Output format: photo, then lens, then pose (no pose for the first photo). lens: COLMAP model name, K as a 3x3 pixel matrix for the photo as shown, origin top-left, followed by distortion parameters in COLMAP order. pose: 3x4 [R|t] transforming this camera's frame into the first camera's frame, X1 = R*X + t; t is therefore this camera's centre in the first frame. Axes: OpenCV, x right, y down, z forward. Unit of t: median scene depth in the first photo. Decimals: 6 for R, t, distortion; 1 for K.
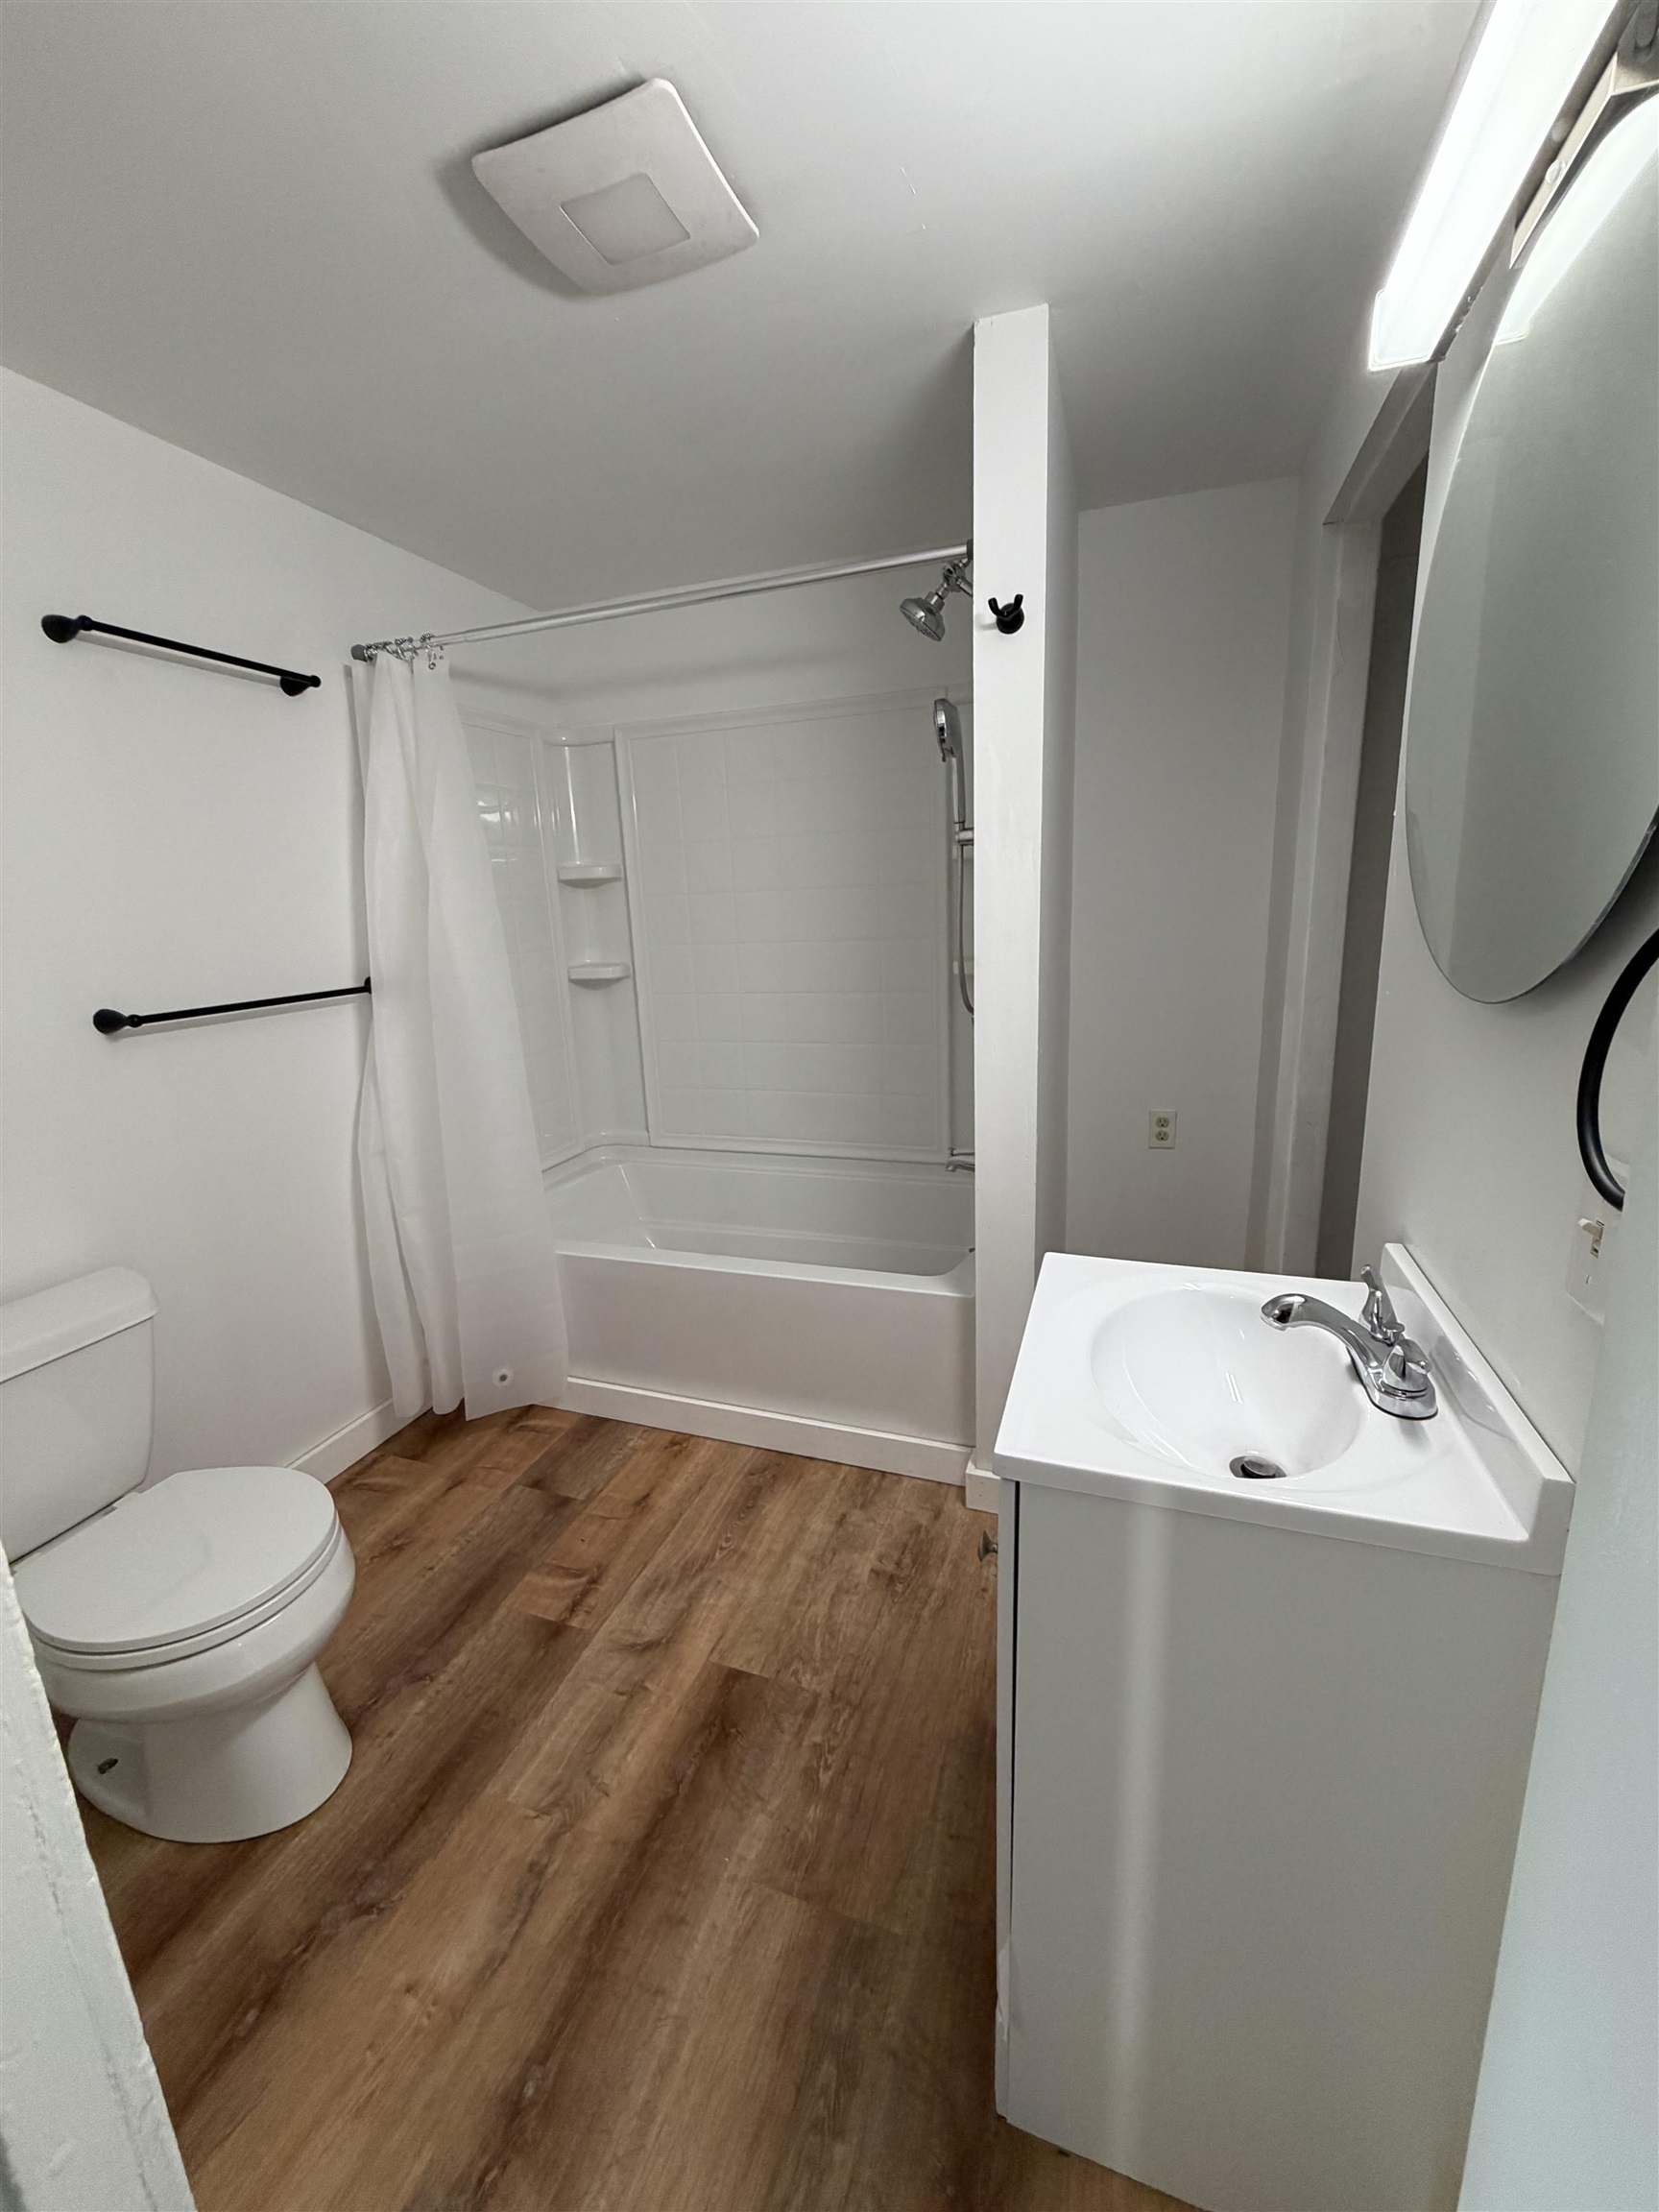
lens RADIAL K [[879.9, 0, 829.9], [0, 879.9, 1097.4], [0, 0, 1]] dist [-0.000352, 0.000584]
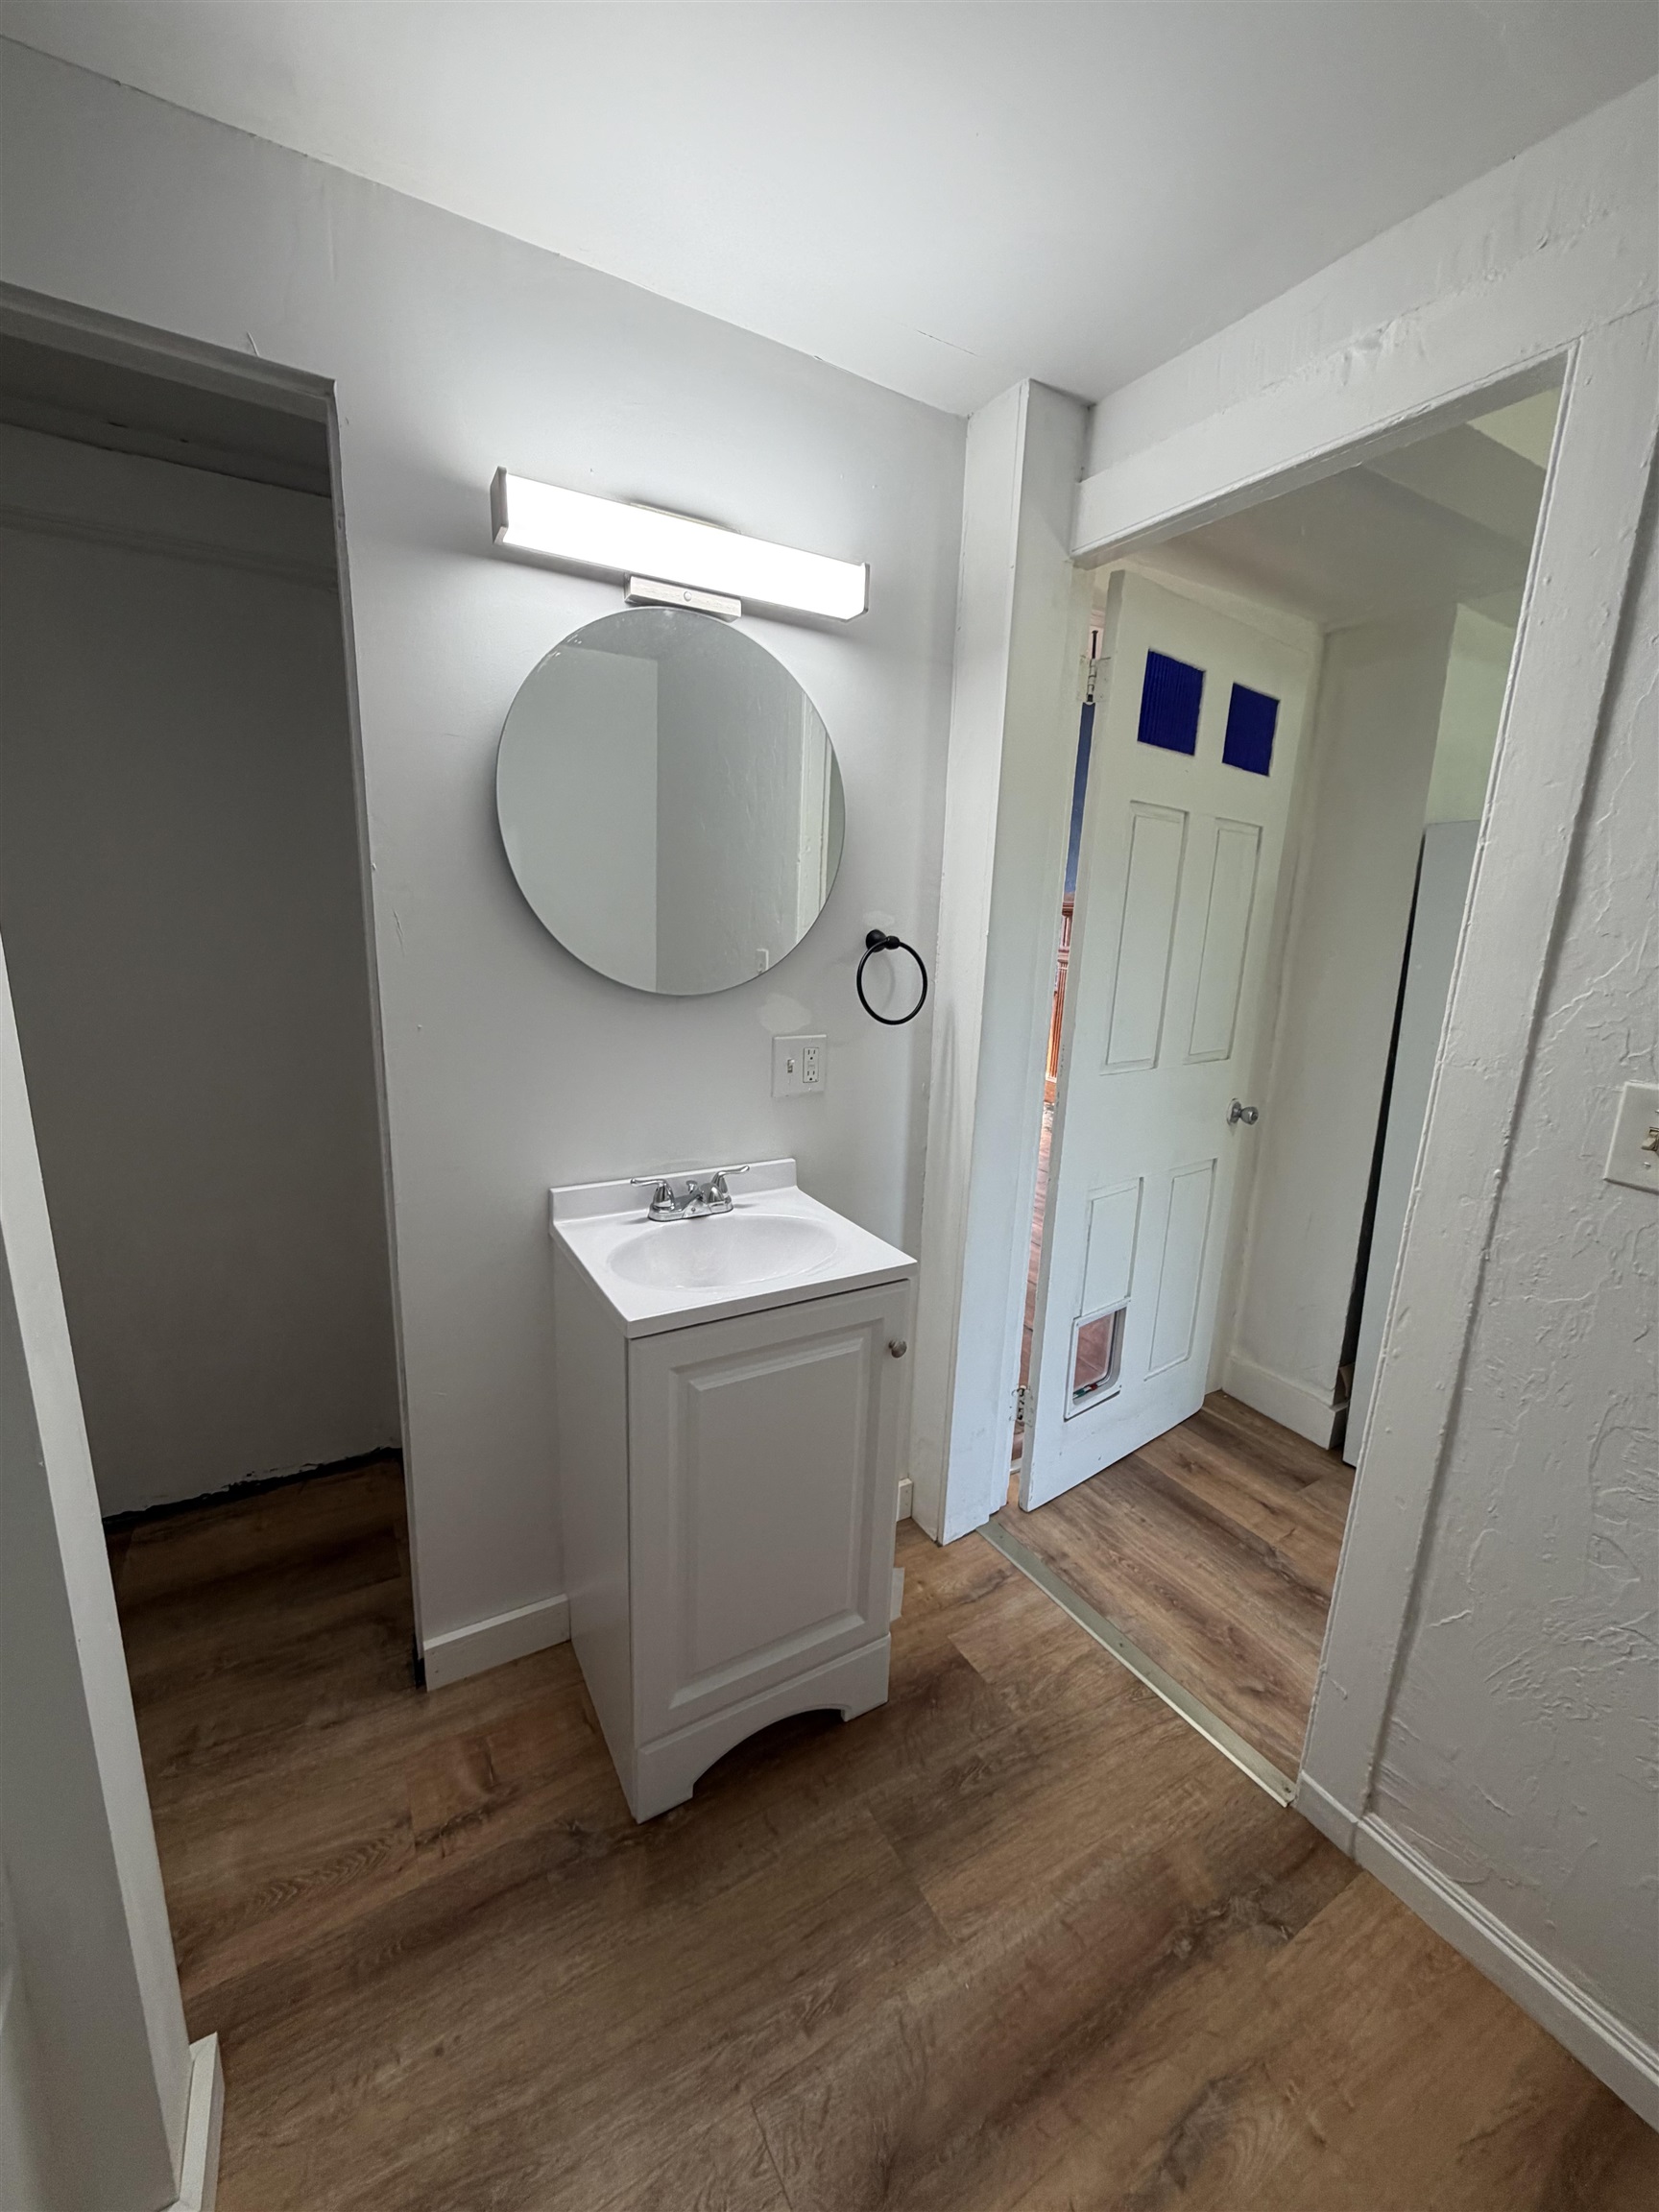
lens RADIAL K [[879.9, 0, 829.9], [0, 879.9, 1097.4], [0, 0, 1]] dist [-0.000352, 0.000584]
pose [[-0.760088, -0.126897, 0.637309, -0.371990], [0.137700, 0.927022, 0.348811, -0.262882], [-0.635063, 0.352885, -0.687144, 1.087566]]
